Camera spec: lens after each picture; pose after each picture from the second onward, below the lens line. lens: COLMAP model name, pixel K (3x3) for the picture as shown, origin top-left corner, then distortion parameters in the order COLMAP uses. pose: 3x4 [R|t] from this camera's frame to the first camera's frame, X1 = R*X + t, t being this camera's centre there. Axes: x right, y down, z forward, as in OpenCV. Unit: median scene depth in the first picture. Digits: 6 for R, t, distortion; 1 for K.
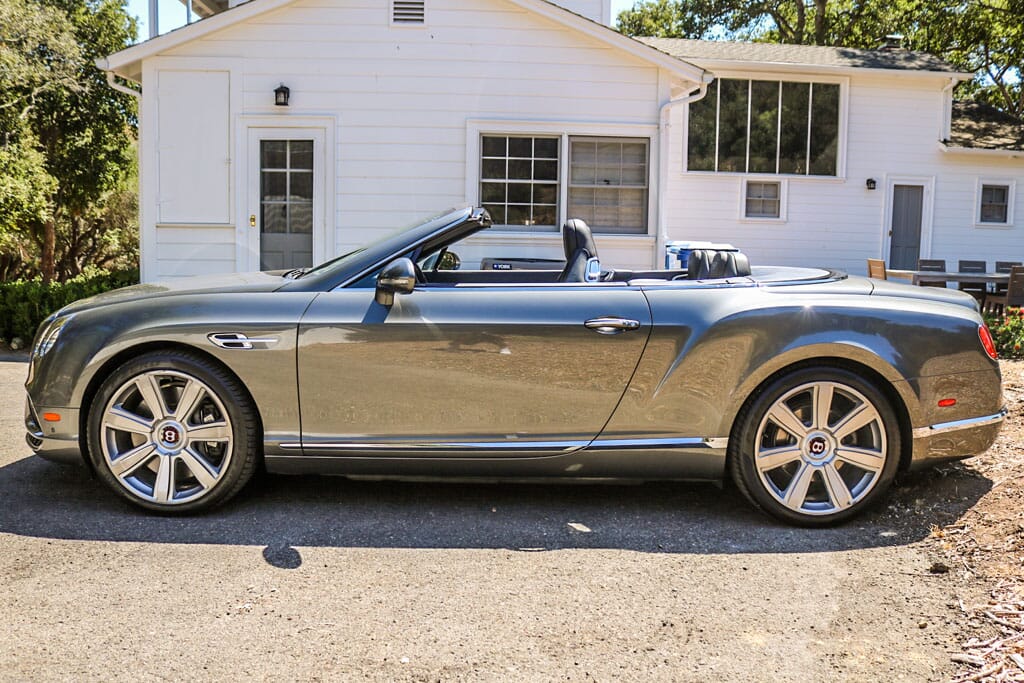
lens RADIAL K [[911.6, 0, 512.0], [0, 911.6, 341.5], [0, 0, 1]] dist [-0.127468, 0.094674]
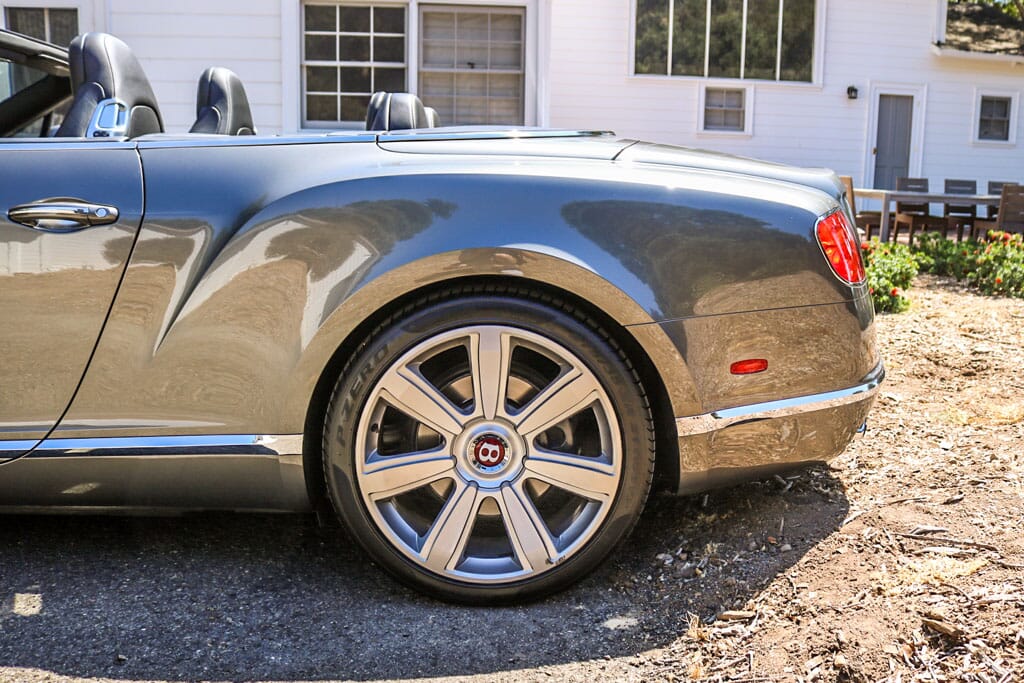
lens RADIAL K [[964.4, 0, 564.7], [0, 964.4, 326.3], [0, 0, 1]] dist [-0.136652, 0.103019]
pose [[0.998628, -0.003232, 0.052272, 0.331908], [0.000807, 0.998925, 0.046345, 0.018250], [-0.052366, -0.046239, 0.997557, 0.422107]]
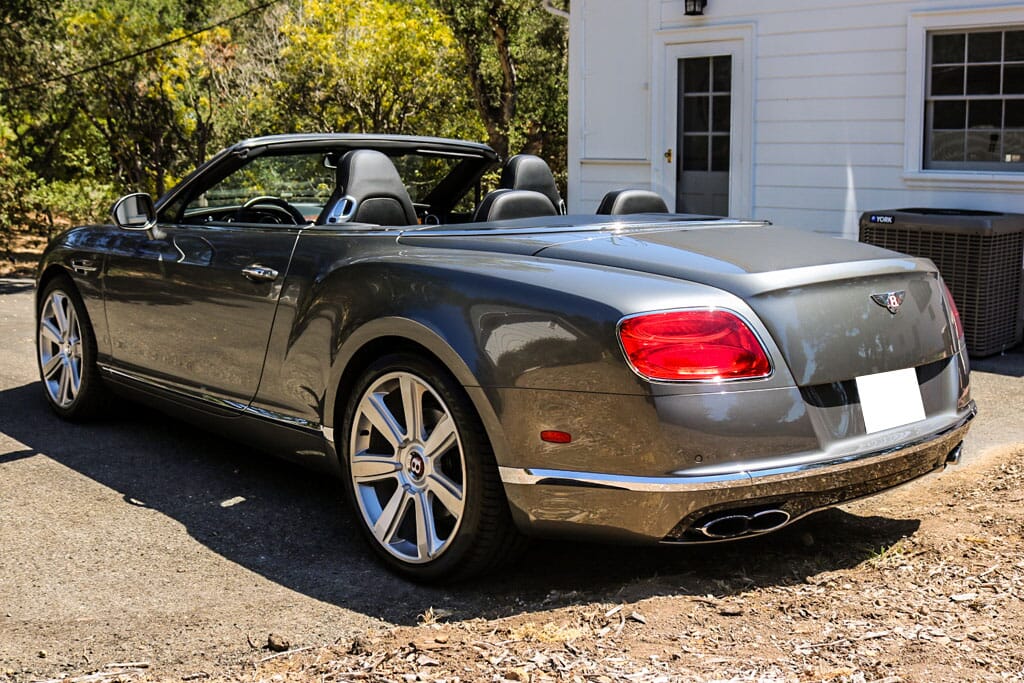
lens RADIAL K [[1159.6, 0, 512.0], [0, 1159.6, 341.5], [0, 0, 1]] dist [-0.132567, 0.019457]
pose [[0.658183, 0.103788, -0.745670, 0.984528], [-0.086397, 0.994321, 0.062137, -0.039164], [0.747884, 0.023527, 0.663412, 0.424767]]
